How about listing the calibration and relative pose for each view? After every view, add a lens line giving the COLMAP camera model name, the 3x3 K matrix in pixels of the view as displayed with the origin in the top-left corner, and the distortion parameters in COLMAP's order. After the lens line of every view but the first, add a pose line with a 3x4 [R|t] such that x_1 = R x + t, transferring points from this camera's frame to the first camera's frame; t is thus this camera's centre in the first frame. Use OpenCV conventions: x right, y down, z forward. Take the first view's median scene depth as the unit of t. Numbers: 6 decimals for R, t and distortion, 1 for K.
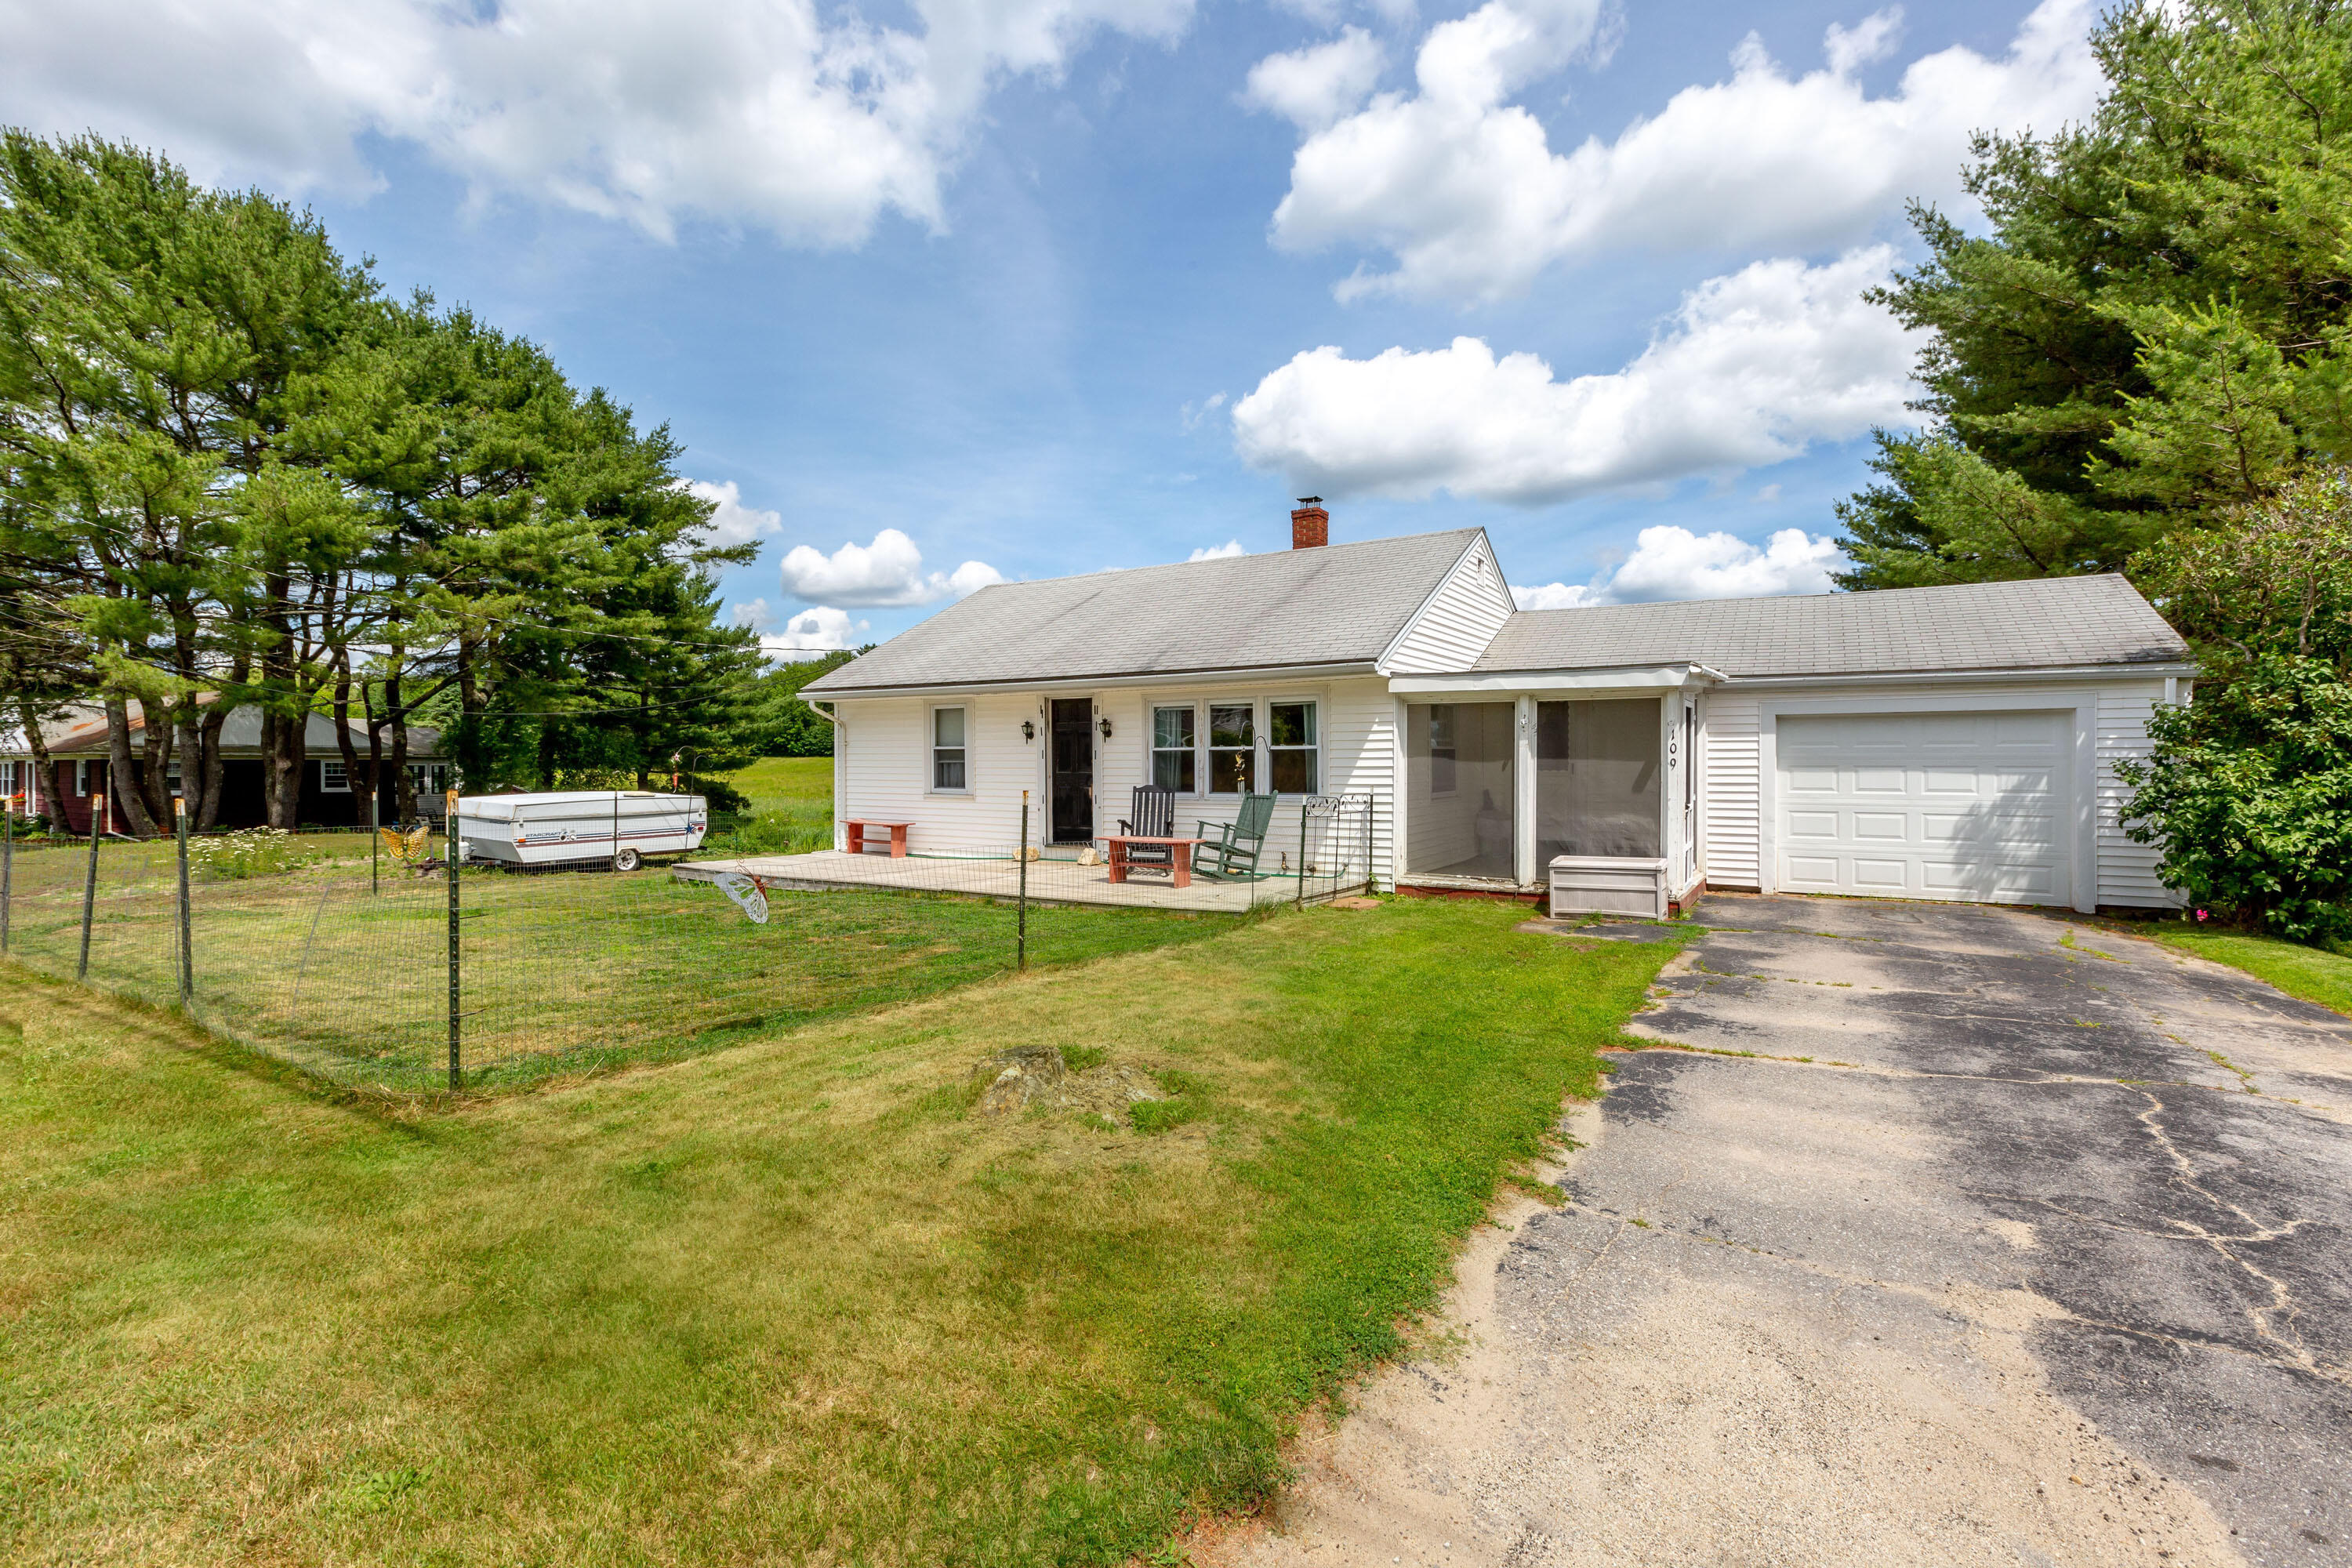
lens RADIAL K [[1107.3, 0, 1175.2], [0, 1107.3, 799.5], [0, 0, 1]] dist [0.012447, -0.002709]
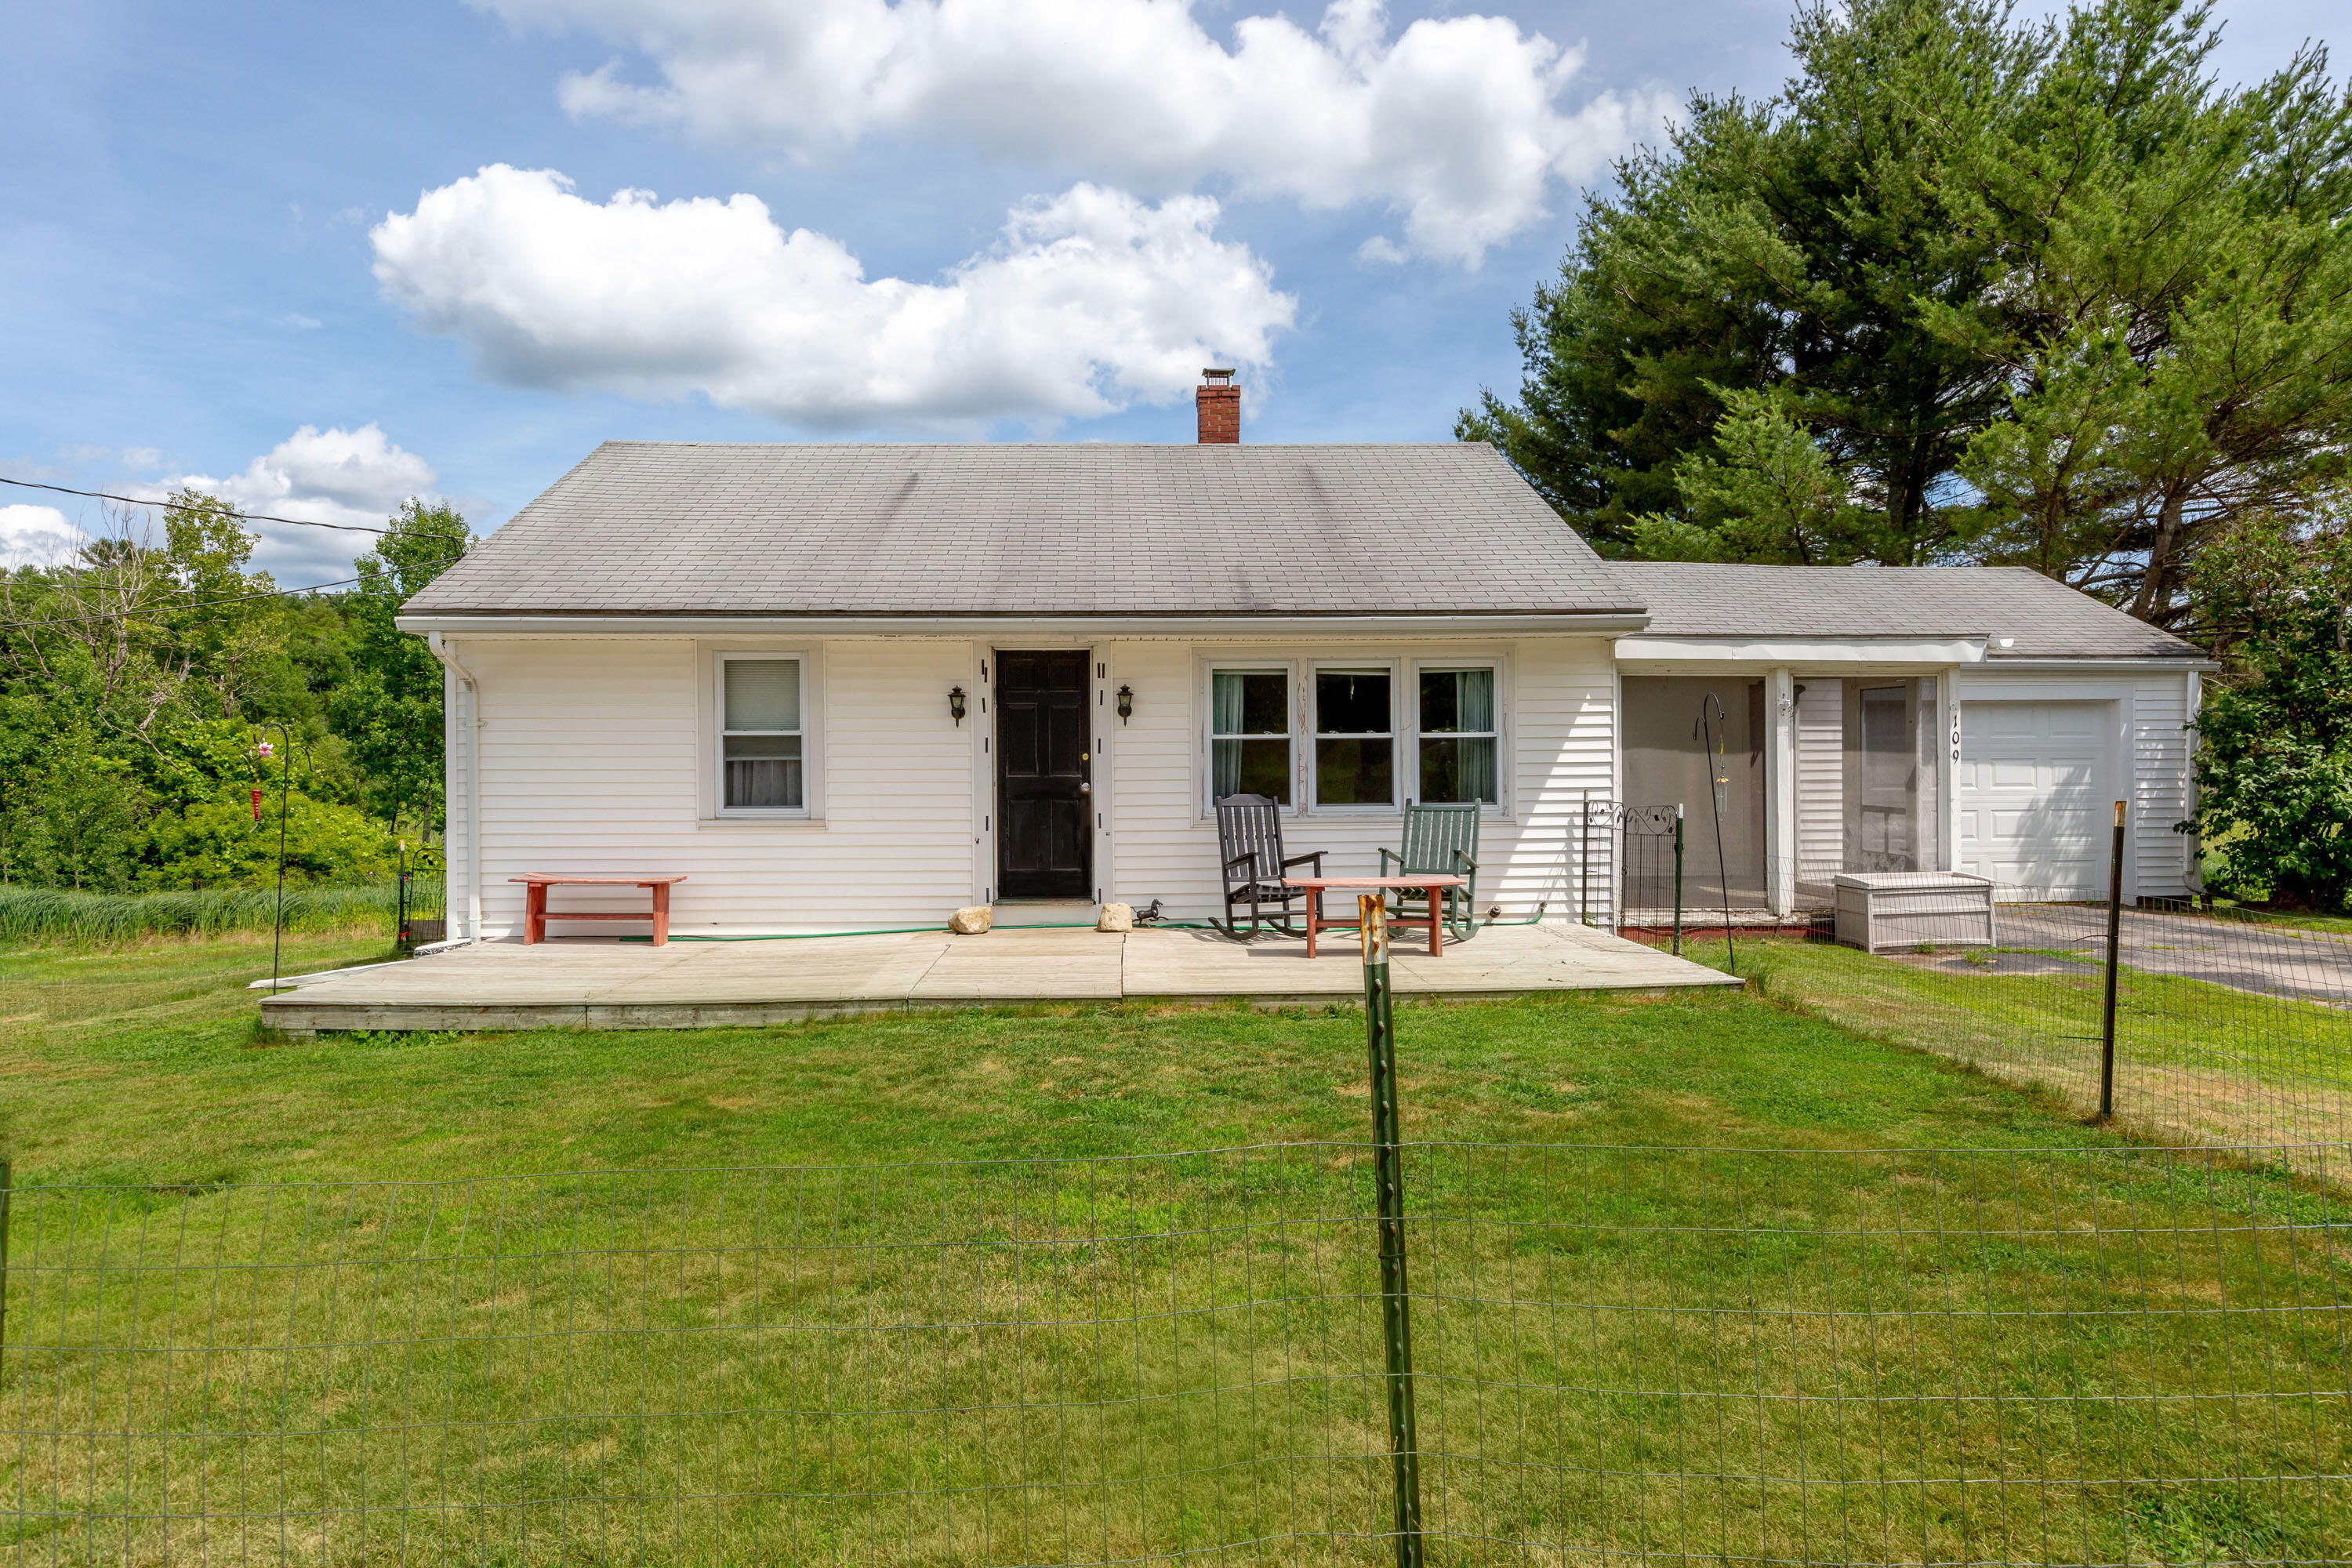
lens RADIAL K [[1446.5, 0, 1176.1], [0, 1446.5, 765.3], [0, 0, 1]] dist [-0.014326, -0.000163]
pose [[0.819968, -0.005914, 0.572379, -0.475270], [0.023700, 0.999440, -0.023625, -0.010215], [-0.571918, 0.032938, 0.819649, 0.334463]]
